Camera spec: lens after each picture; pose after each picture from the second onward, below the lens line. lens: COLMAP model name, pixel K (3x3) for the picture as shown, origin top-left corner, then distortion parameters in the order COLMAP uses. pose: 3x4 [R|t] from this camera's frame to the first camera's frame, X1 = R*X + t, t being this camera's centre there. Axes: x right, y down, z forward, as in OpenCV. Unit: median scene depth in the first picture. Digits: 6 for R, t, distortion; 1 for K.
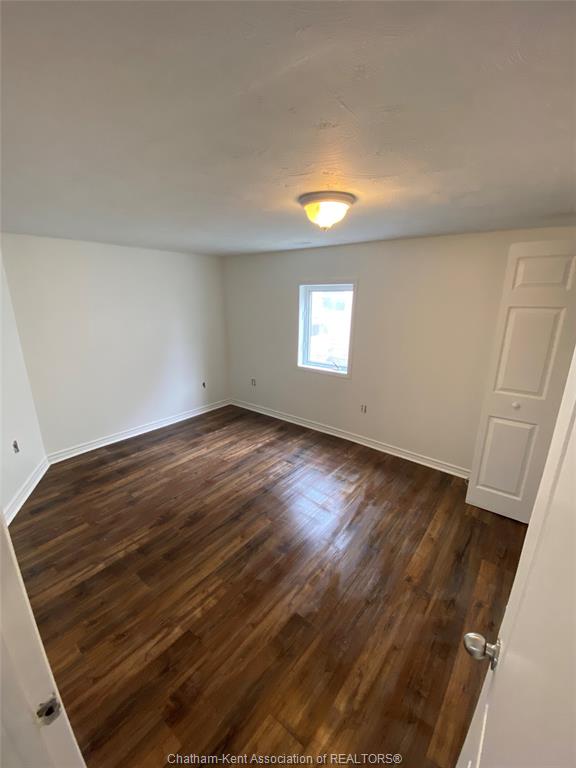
lens RADIAL K [[313.8, 0, 287.8], [0, 313.8, 380.7], [0, 0, 1]] dist [0.023311, -0.022217]
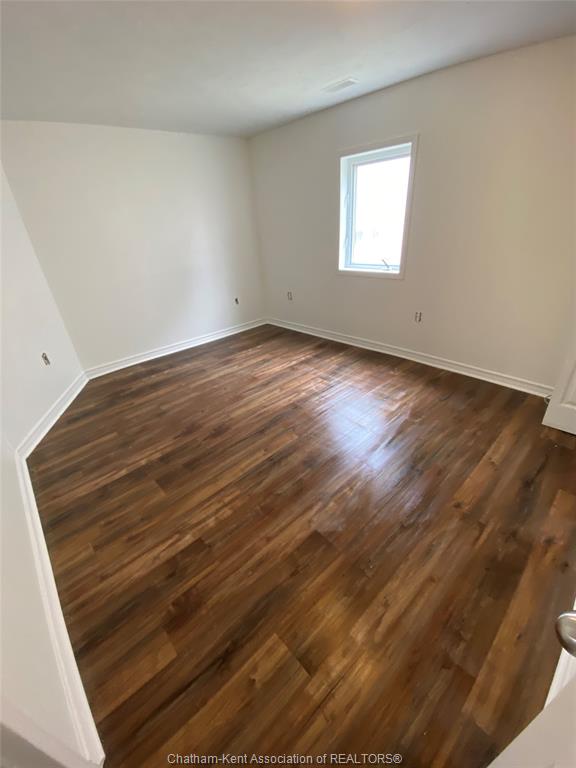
lens RADIAL K [[313.8, 0, 287.8], [0, 313.8, 380.7], [0, 0, 1]] dist [0.023311, -0.022217]
pose [[0.986278, 0.005465, -0.165004, 0.072777], [0.029817, 0.977120, 0.210589, 0.111238], [0.162380, -0.212620, 0.963548, 0.182602]]
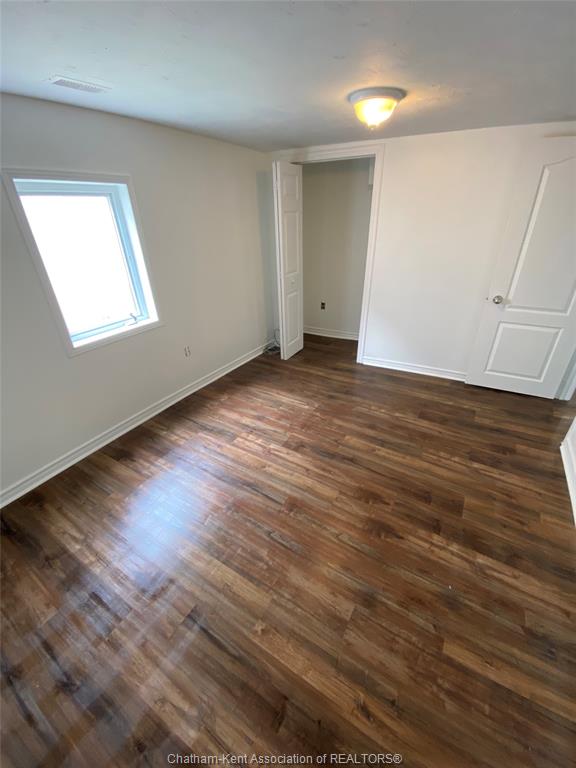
lens RADIAL K [[313.8, 0, 287.8], [0, 313.8, 380.7], [0, 0, 1]] dist [0.023311, -0.022217]
pose [[-0.131515, -0.468989, 0.873357, -0.970066], [0.280343, 0.827450, 0.486553, -0.312003], [-0.950848, 0.308829, 0.022656, 1.245990]]
